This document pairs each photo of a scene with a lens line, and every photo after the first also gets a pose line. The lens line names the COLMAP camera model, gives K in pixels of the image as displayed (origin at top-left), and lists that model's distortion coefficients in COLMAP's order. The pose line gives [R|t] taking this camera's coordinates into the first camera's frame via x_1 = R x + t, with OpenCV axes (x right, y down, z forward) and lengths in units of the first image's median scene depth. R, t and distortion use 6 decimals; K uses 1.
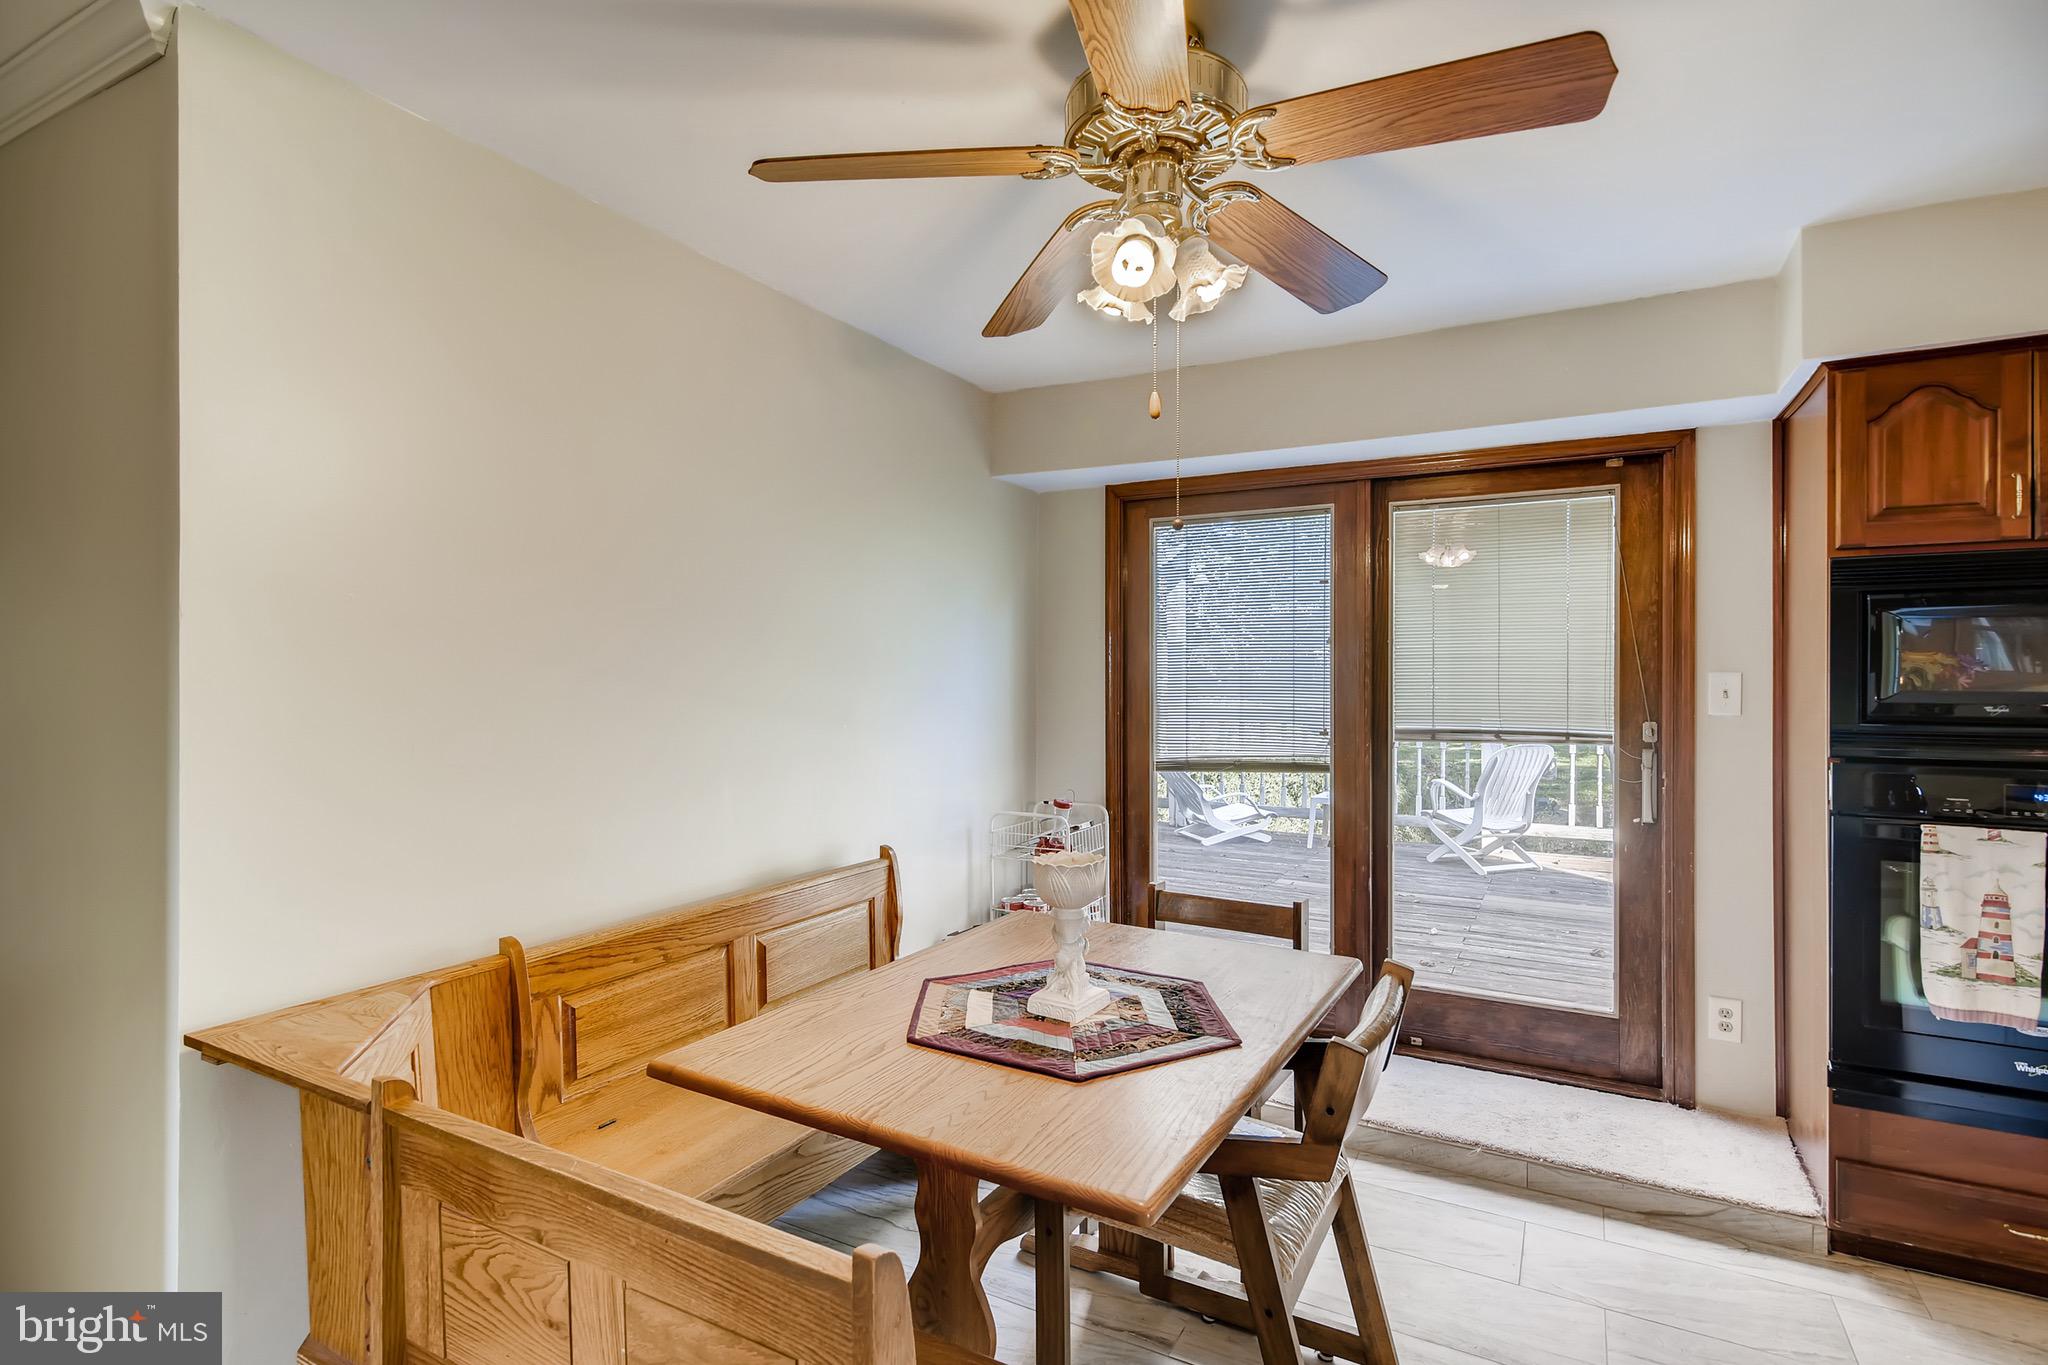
lens RADIAL K [[1016.2, 0, 1029.2], [0, 1016.2, 684.0], [0, 0, 1]] dist [0.006005, -0.001892]
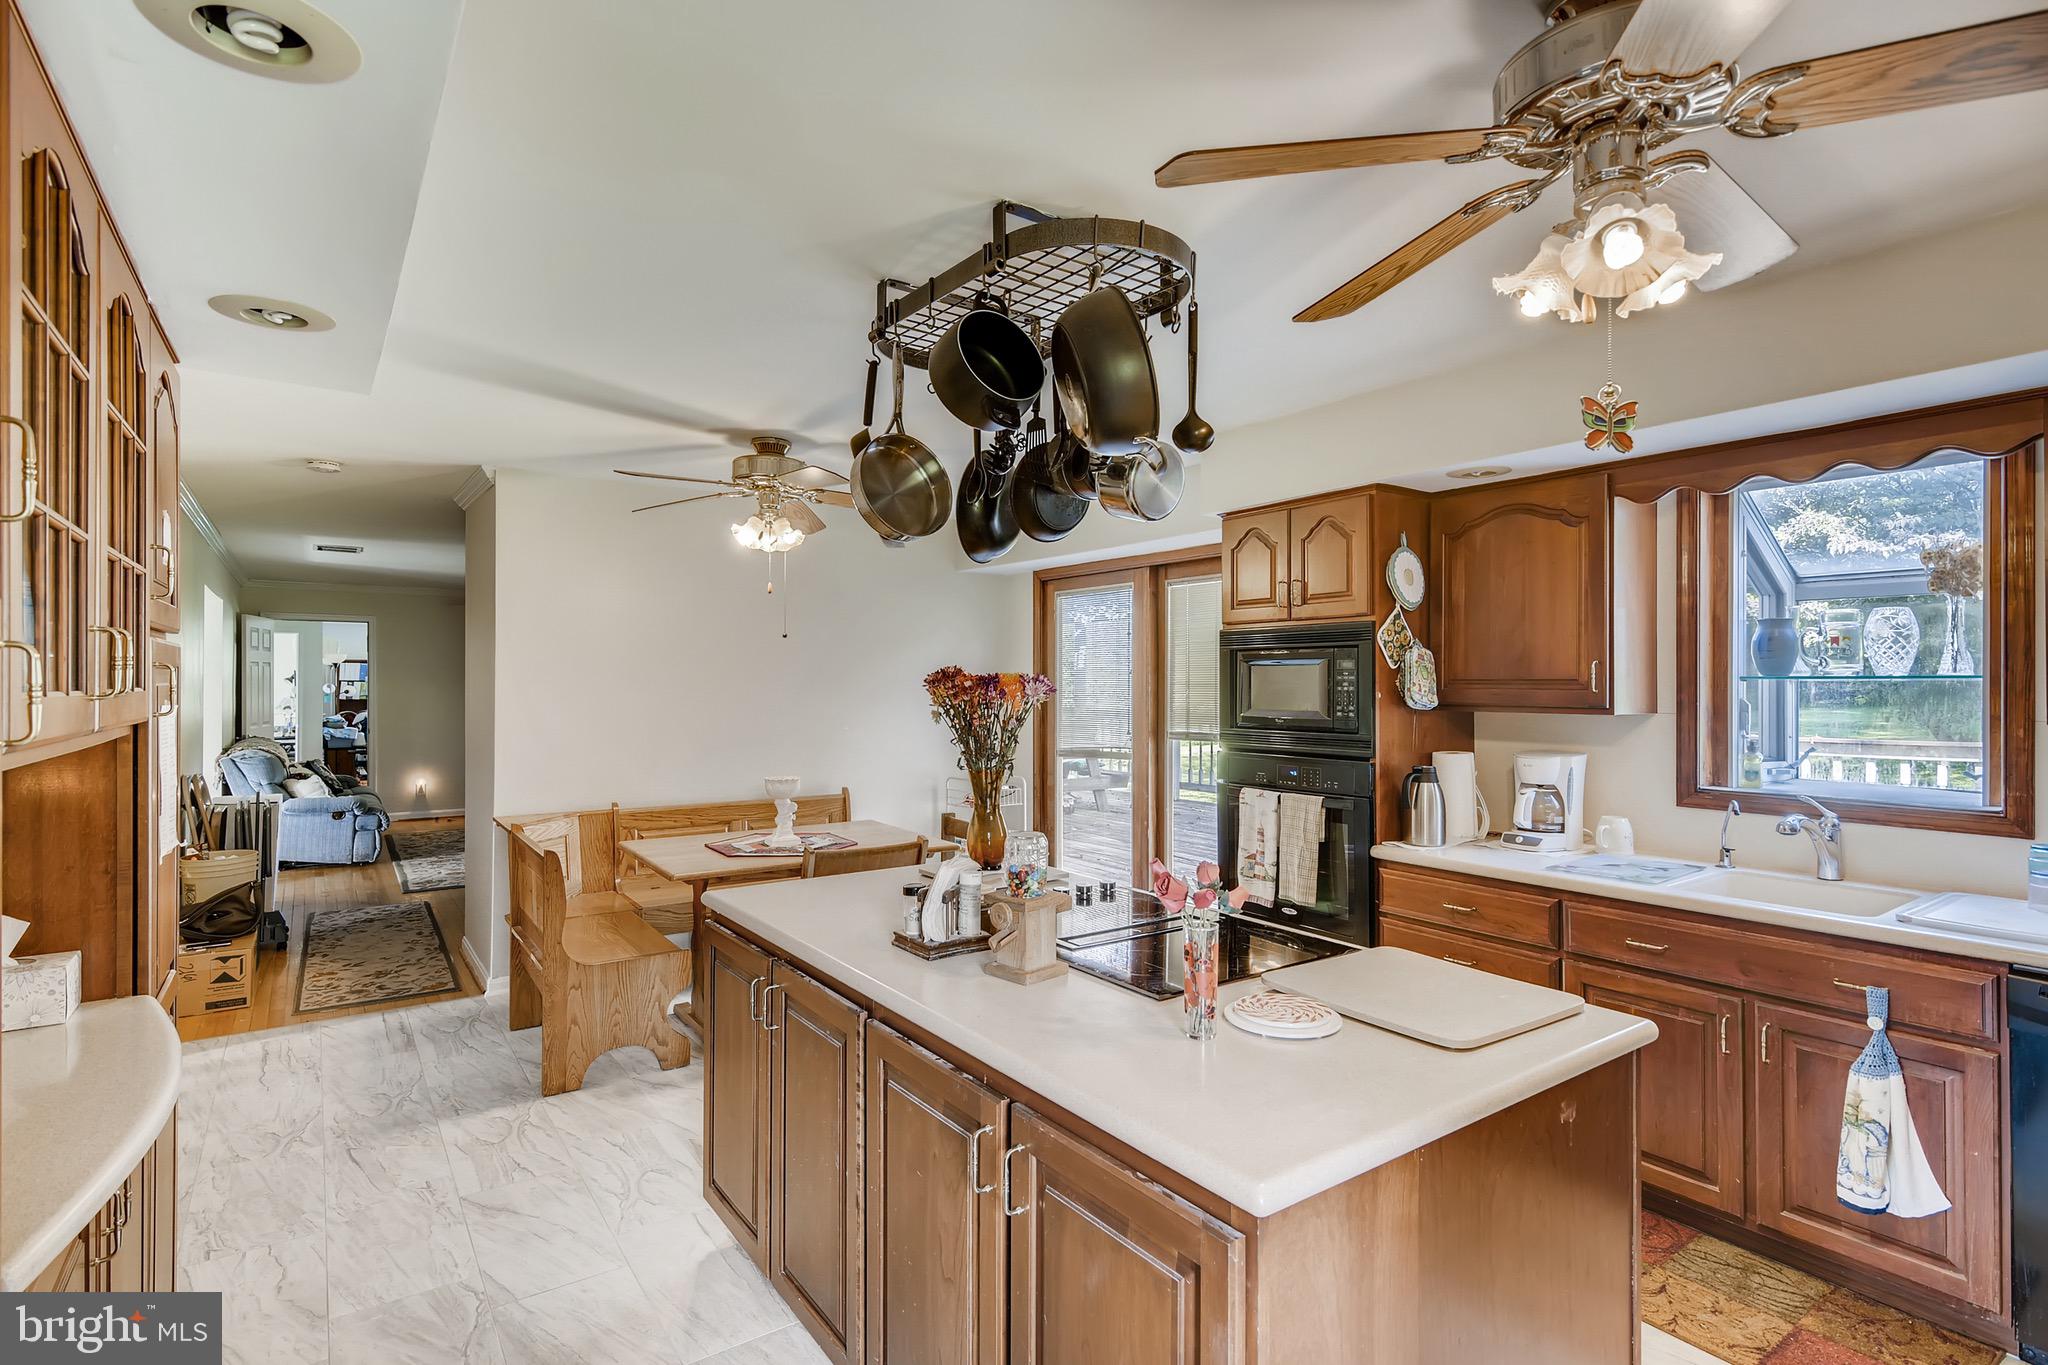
lens RADIAL K [[1016.2, 0, 1014.8], [0, 1016.2, 679.7], [0, 0, 1]] dist [0.006005, -0.001892]
pose [[0.904309, 0.003497, -0.426864, 1.204897], [-0.007099, 0.999951, -0.006846, -0.030072], [0.426820, 0.009221, 0.904290, -0.689013]]
